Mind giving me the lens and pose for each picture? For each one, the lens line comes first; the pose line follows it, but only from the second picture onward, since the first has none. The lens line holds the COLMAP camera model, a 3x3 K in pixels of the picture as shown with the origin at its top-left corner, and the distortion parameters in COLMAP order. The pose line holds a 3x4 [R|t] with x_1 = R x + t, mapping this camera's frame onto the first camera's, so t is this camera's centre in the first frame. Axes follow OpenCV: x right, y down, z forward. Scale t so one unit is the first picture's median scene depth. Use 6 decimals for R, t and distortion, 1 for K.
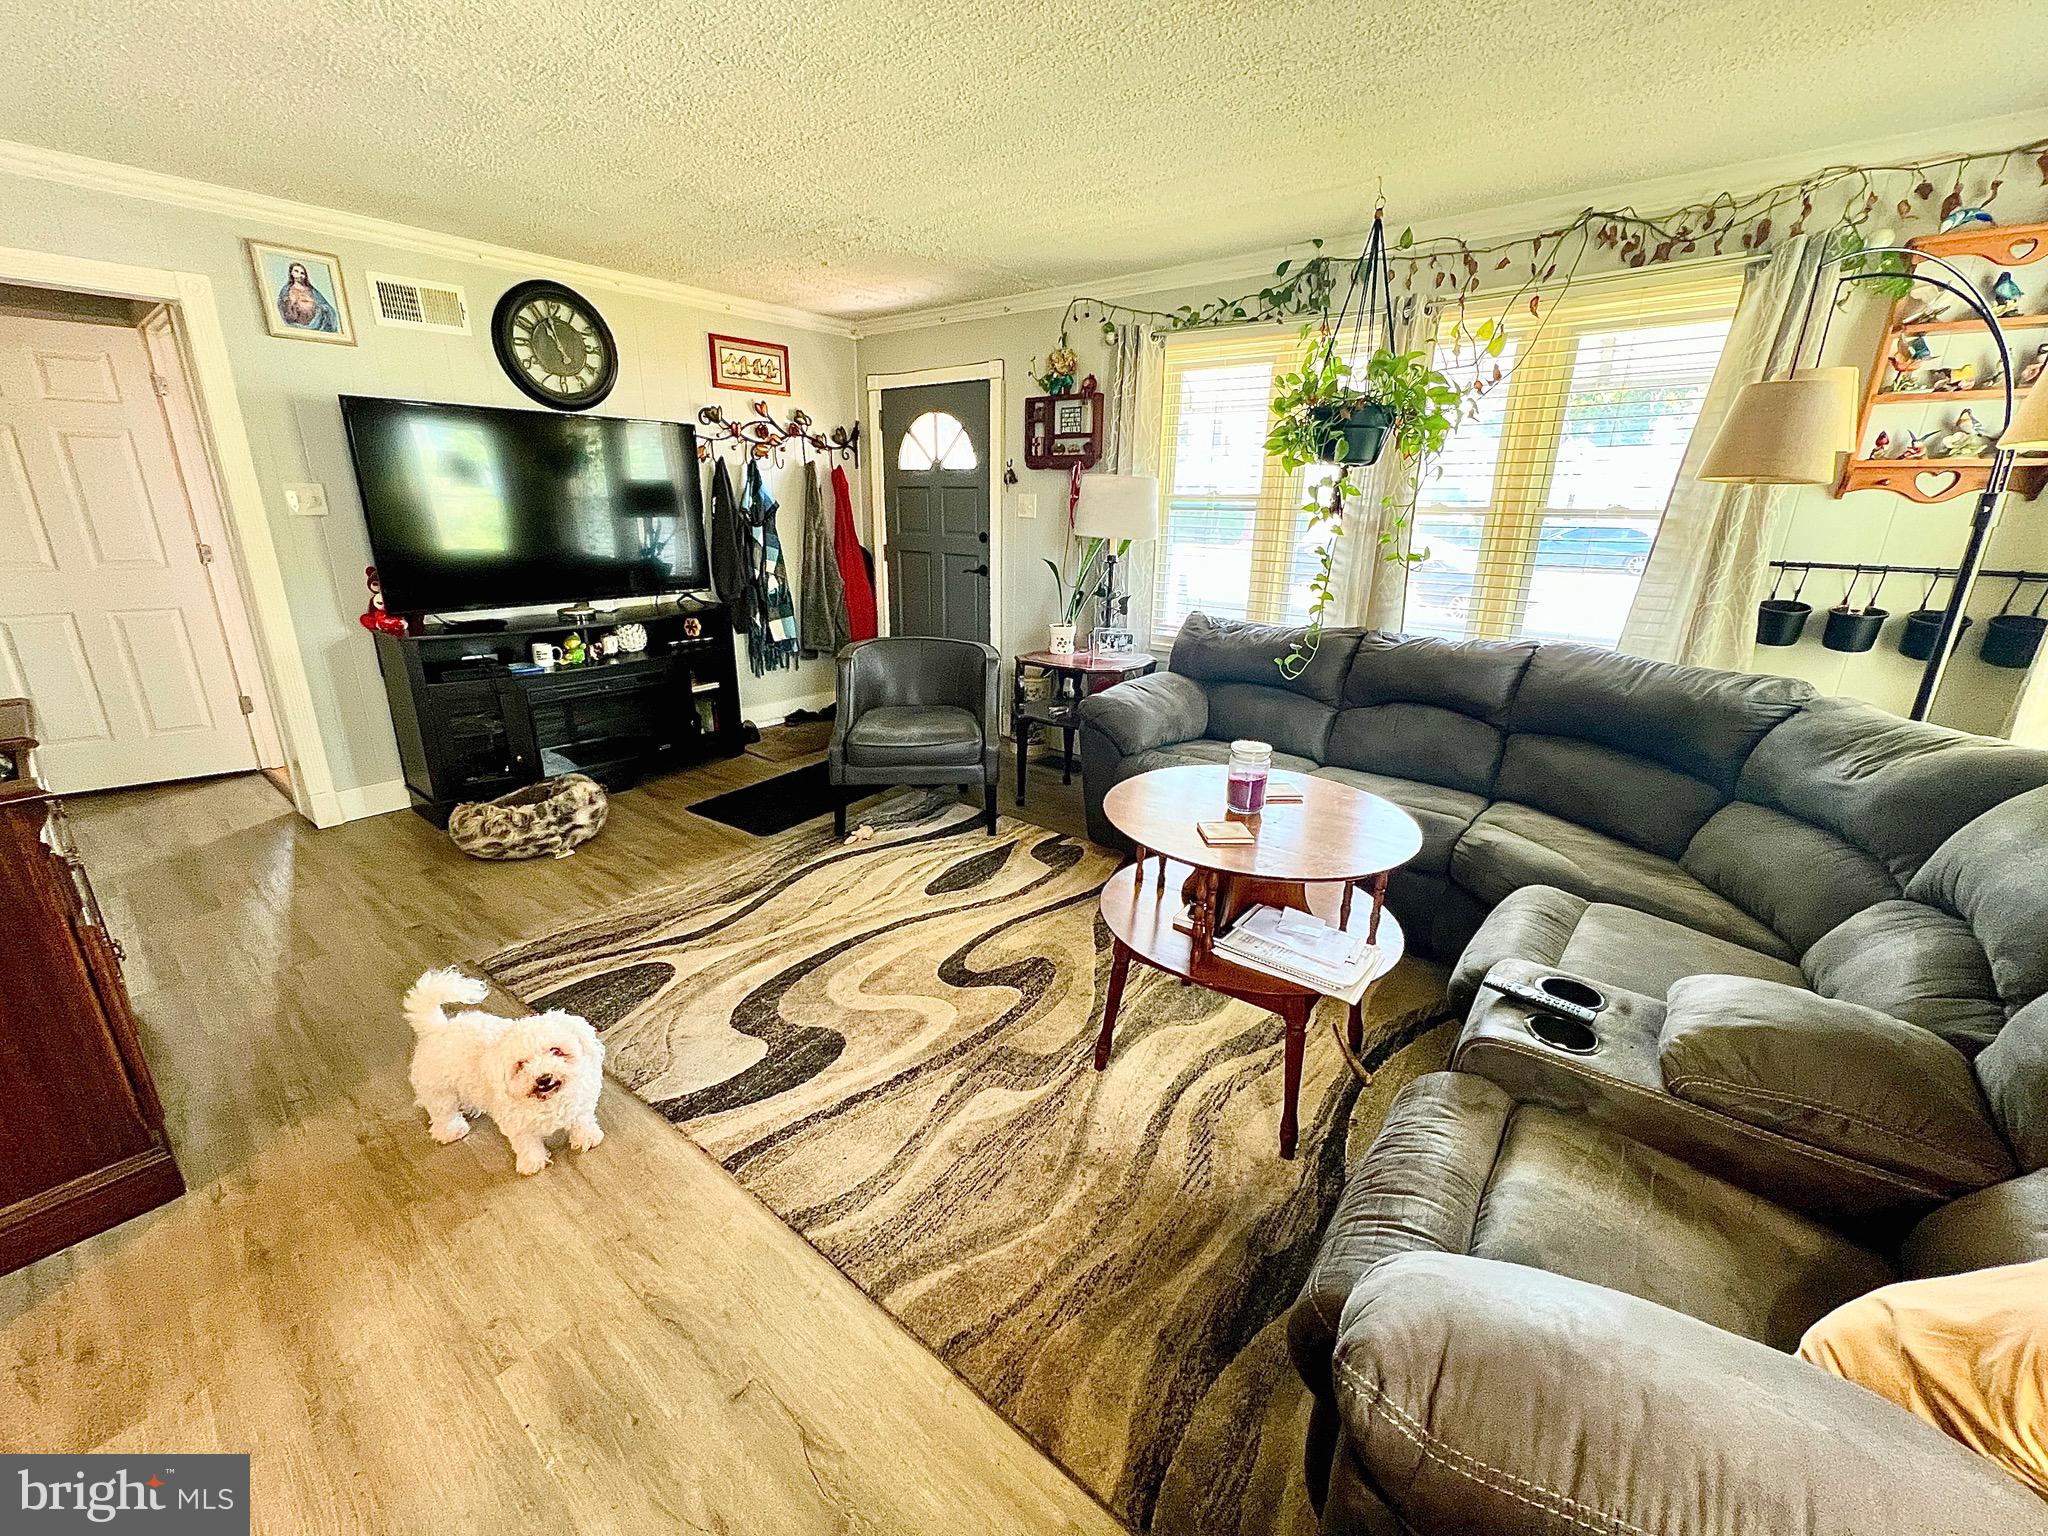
lens RADIAL K [[818.8, 0, 1018.9], [0, 818.8, 762.5], [0, 0, 1]] dist [-0.003168, -0.000083]
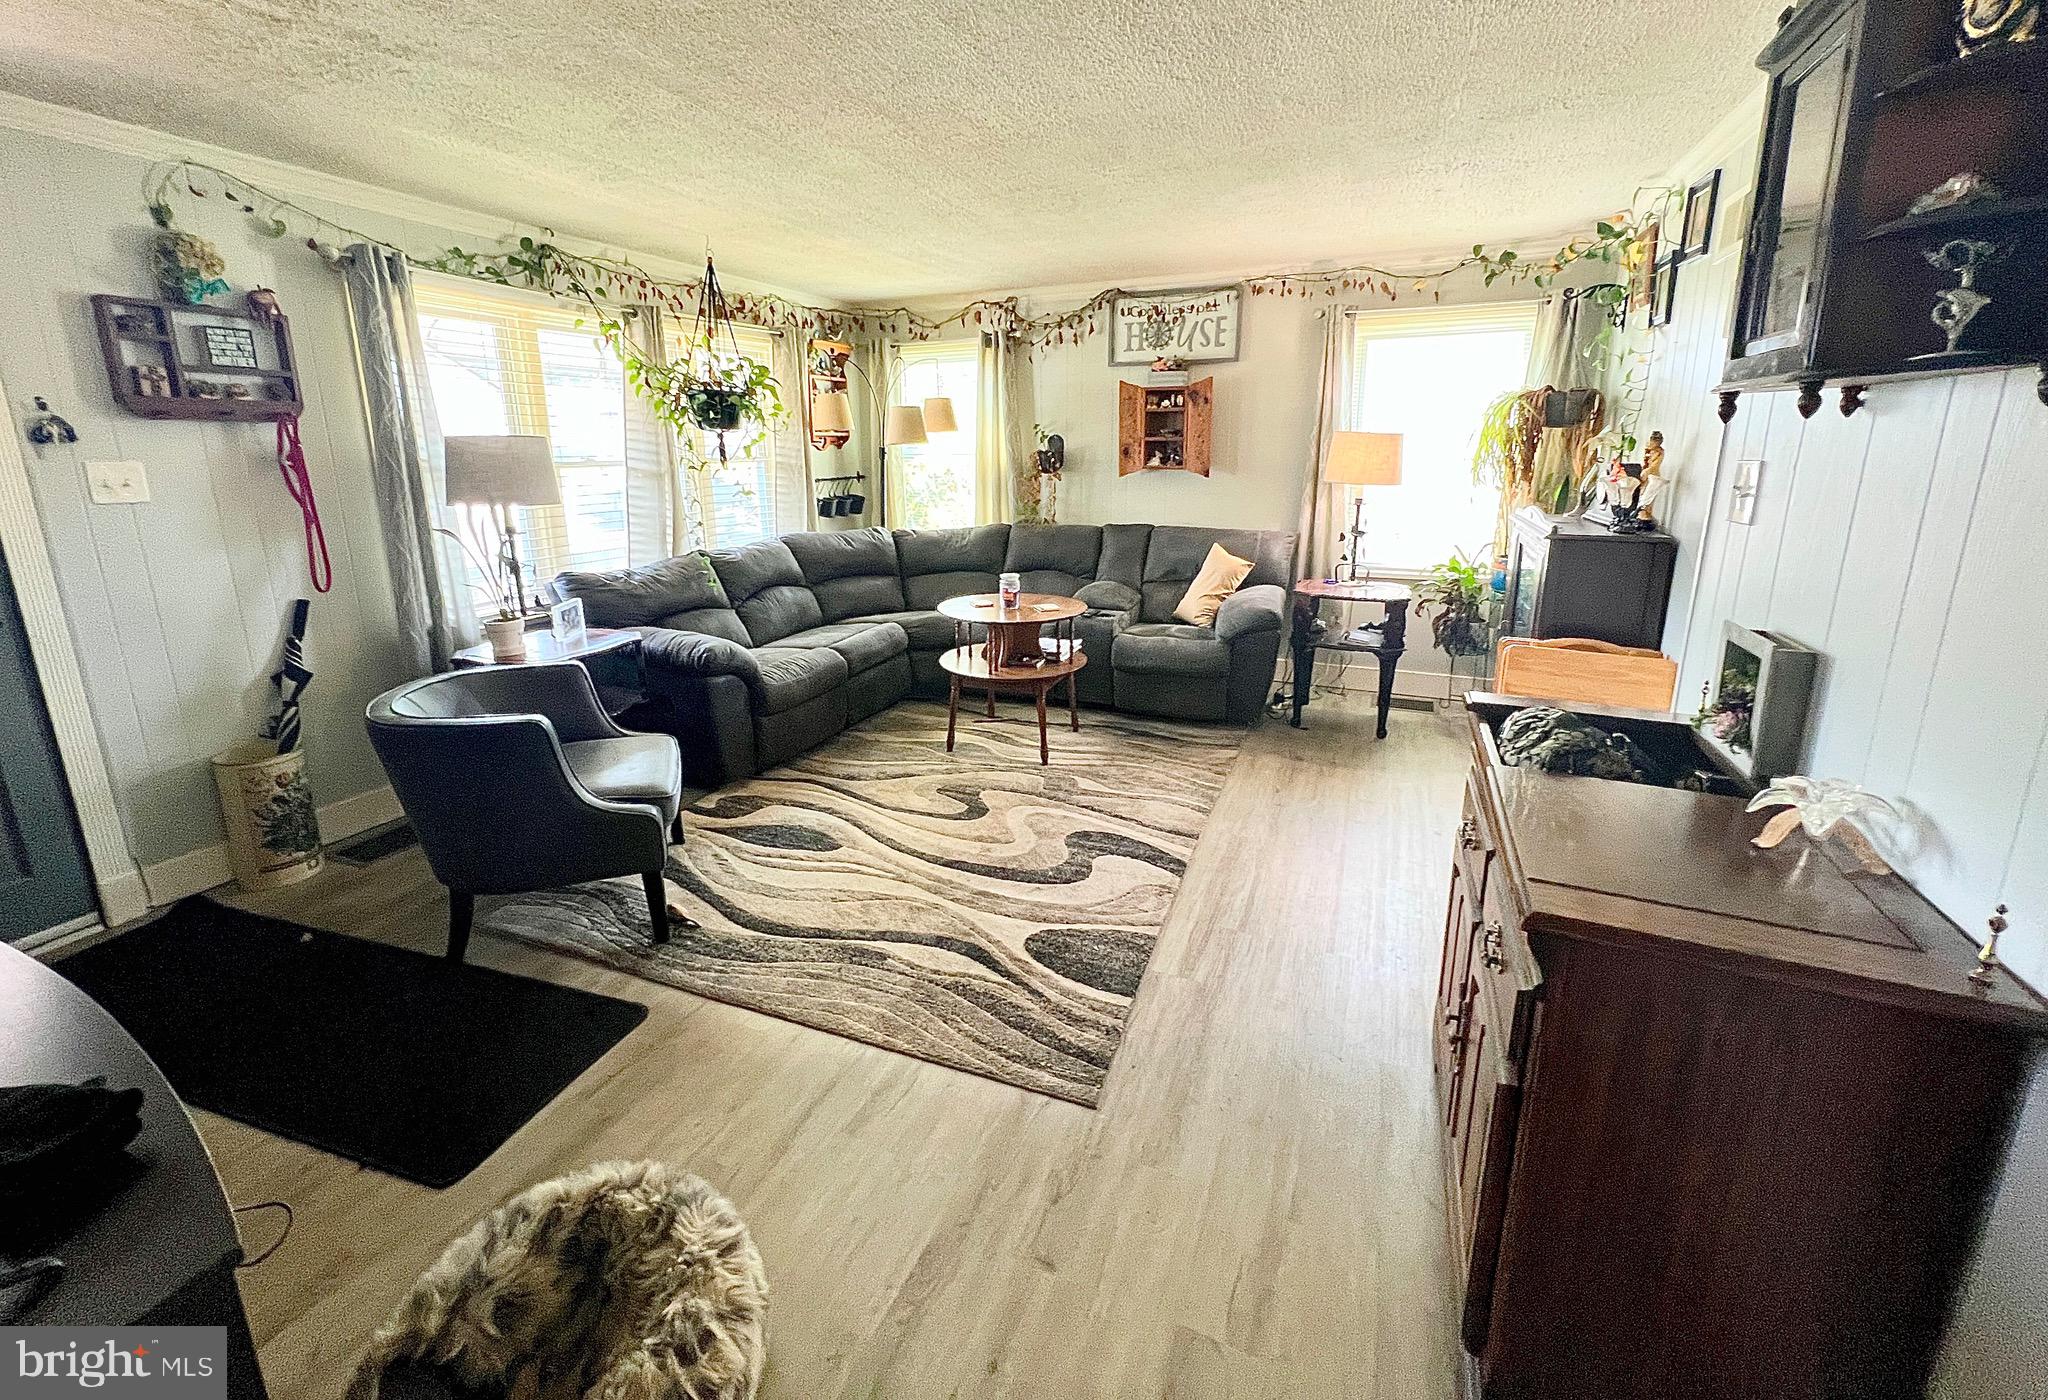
lens RADIAL K [[811.1, 0, 1019.3], [0, 811.1, 615.1], [0, 0, 1]] dist [-0.000578, -0.000017]
pose [[-0.263176, -0.217768, 0.939848, -1.108588], [0.289614, 0.911425, 0.292280, -0.349117], [-0.920251, 0.349114, -0.176797, 0.921478]]
